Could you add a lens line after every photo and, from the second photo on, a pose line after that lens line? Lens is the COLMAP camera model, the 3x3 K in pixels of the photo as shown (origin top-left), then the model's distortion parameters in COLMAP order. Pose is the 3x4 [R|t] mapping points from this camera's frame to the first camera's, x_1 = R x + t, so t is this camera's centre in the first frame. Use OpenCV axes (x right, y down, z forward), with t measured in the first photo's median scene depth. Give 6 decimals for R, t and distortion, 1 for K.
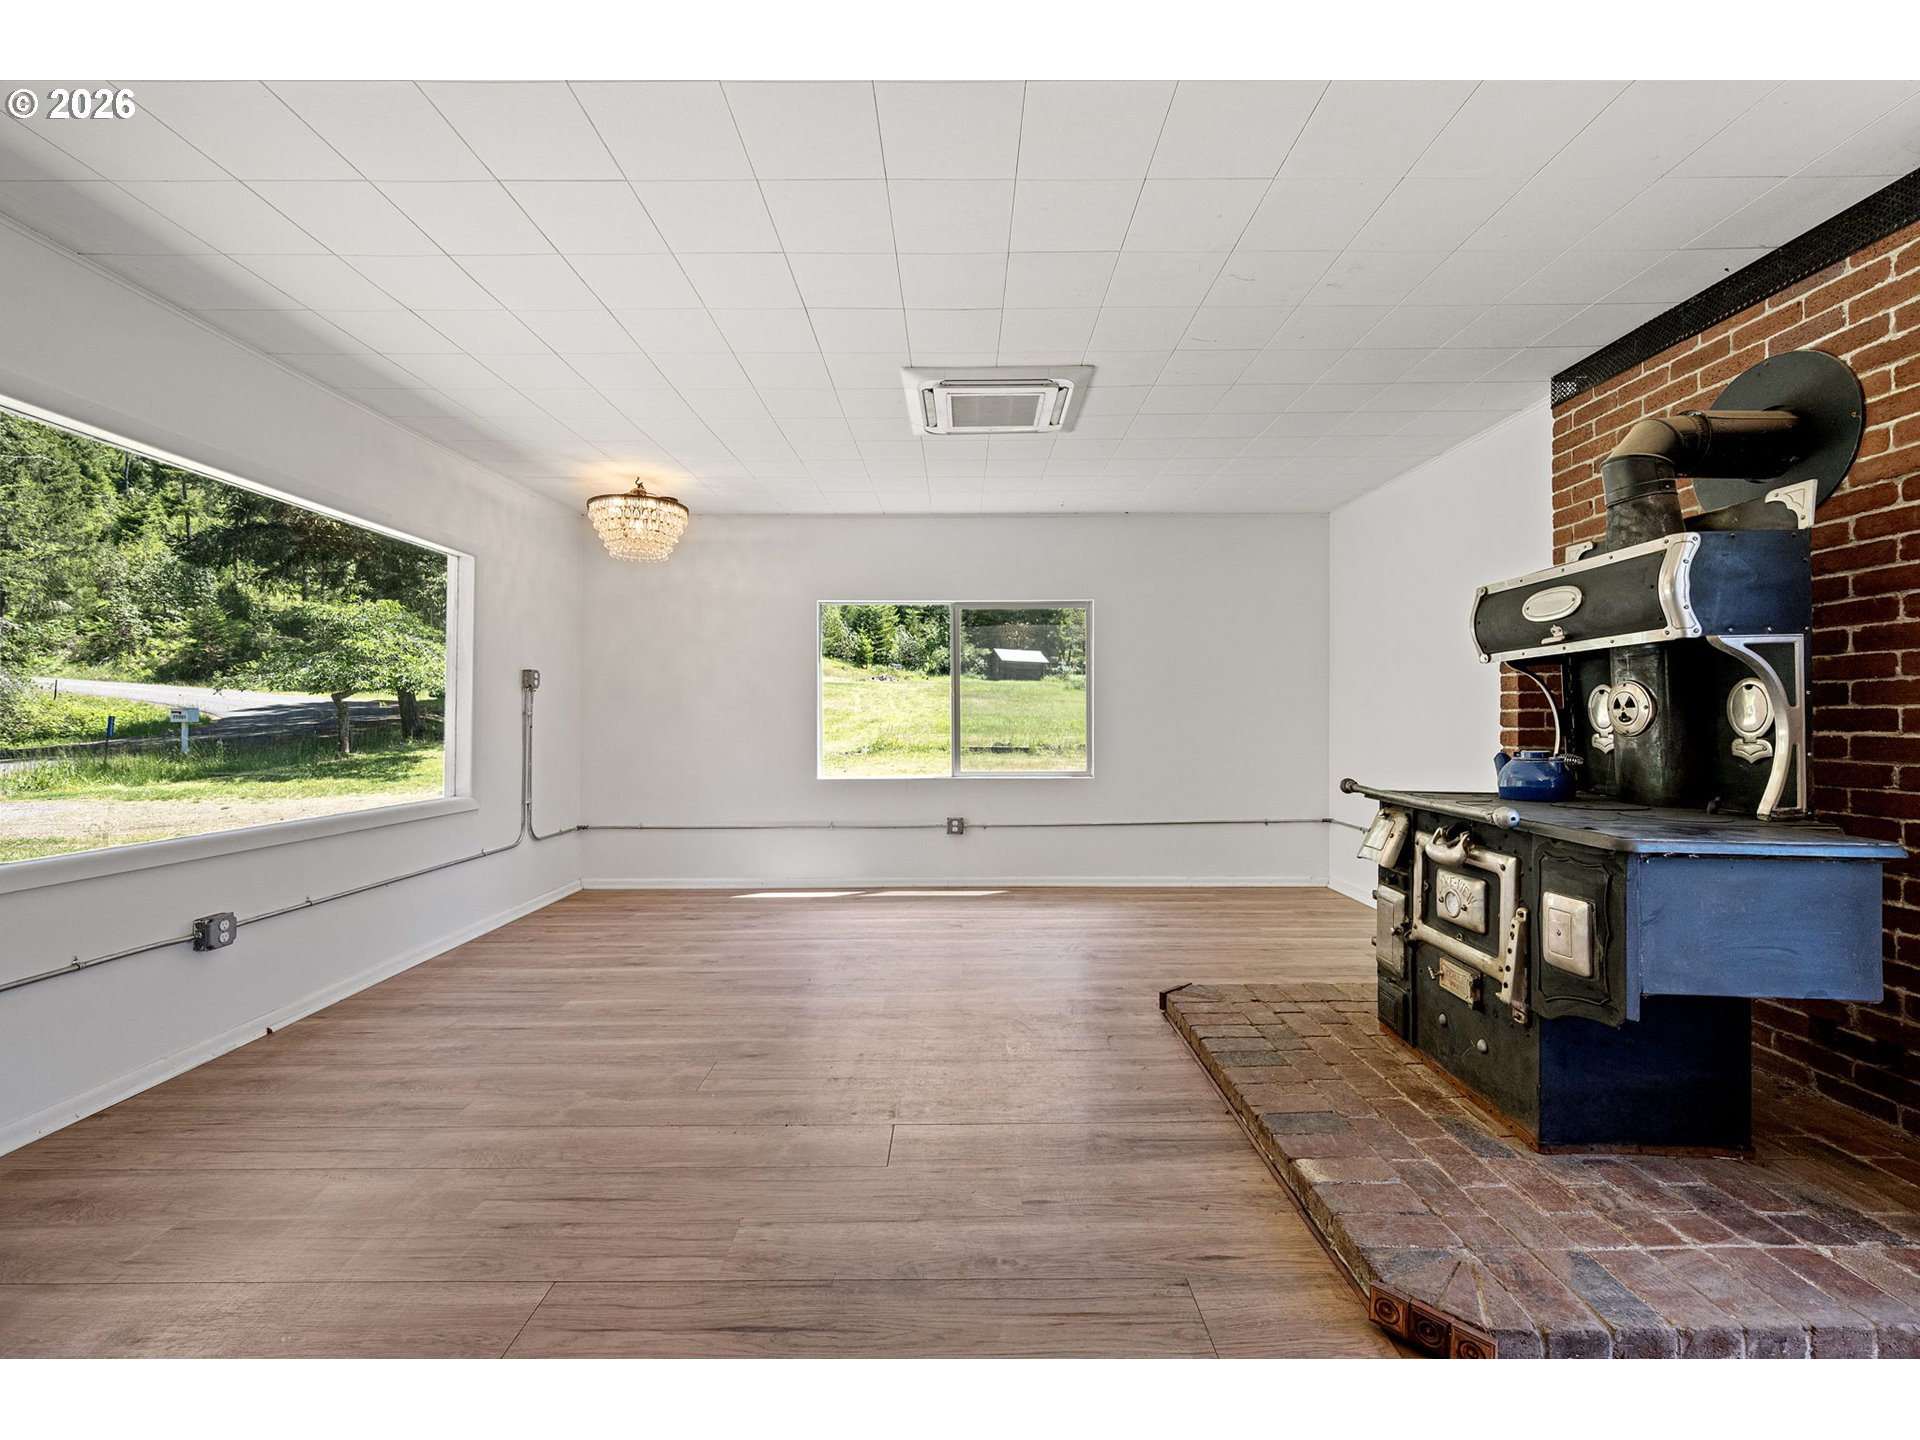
lens RADIAL K [[831.1, 0, 962.1], [0, 831.1, 719.4], [0, 0, 1]] dist [-0.001811, 0.000822]
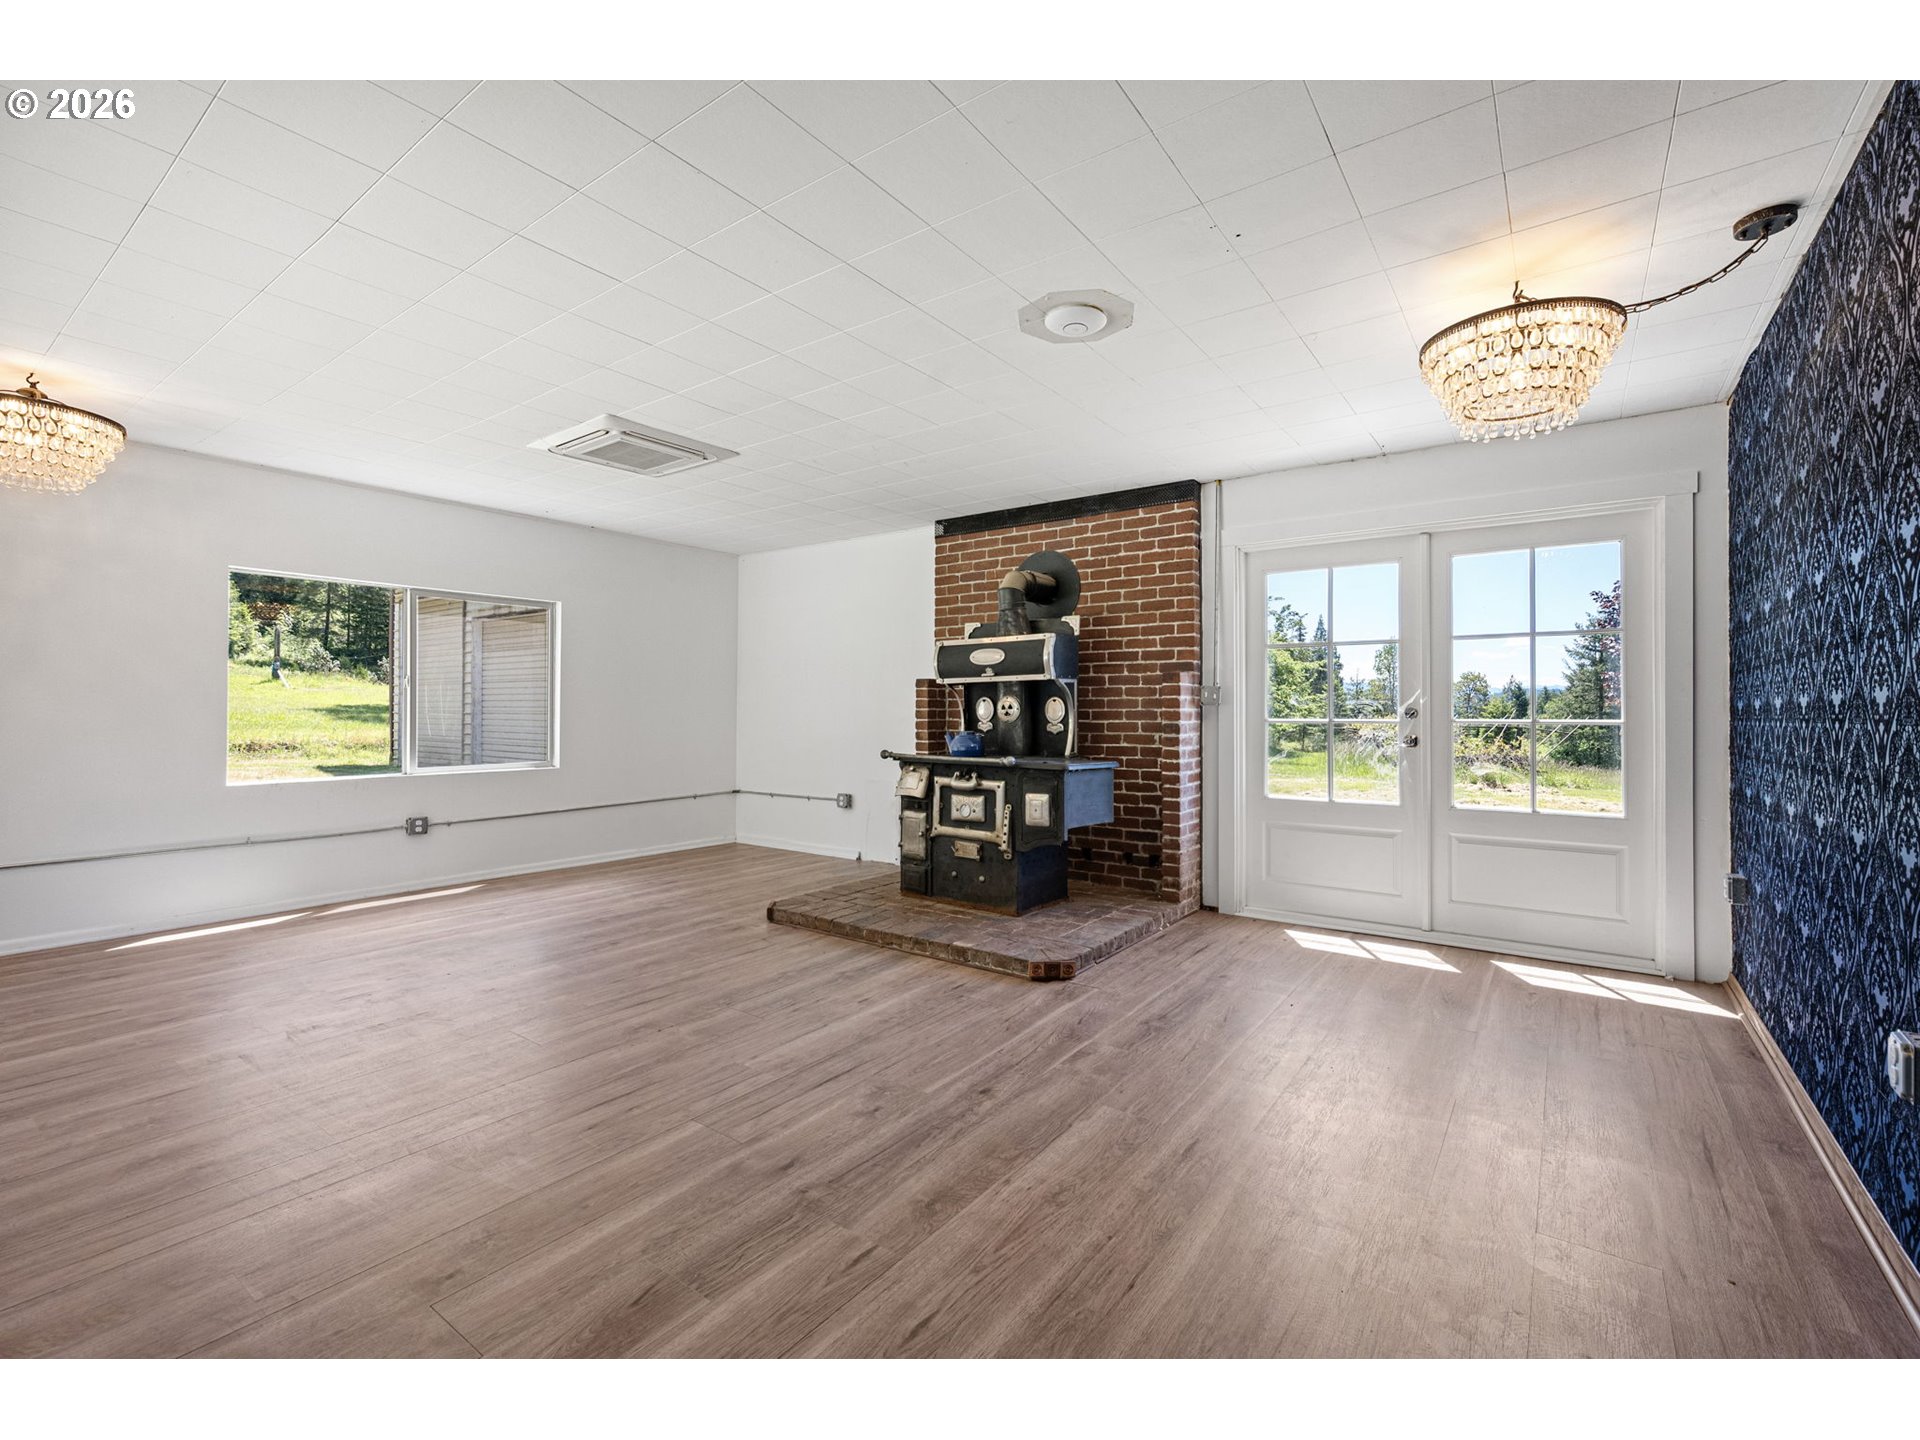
lens RADIAL K [[832.1, 0, 960.2], [0, 832.1, 714.7], [0, 0, 1]] dist [0.001630, 0.000544]
pose [[0.592688, 0.001705, 0.805430, -0.962306], [-0.003221, 0.999995, 0.000253, -0.000255], [-0.805425, -0.002745, 0.592691, -0.131022]]
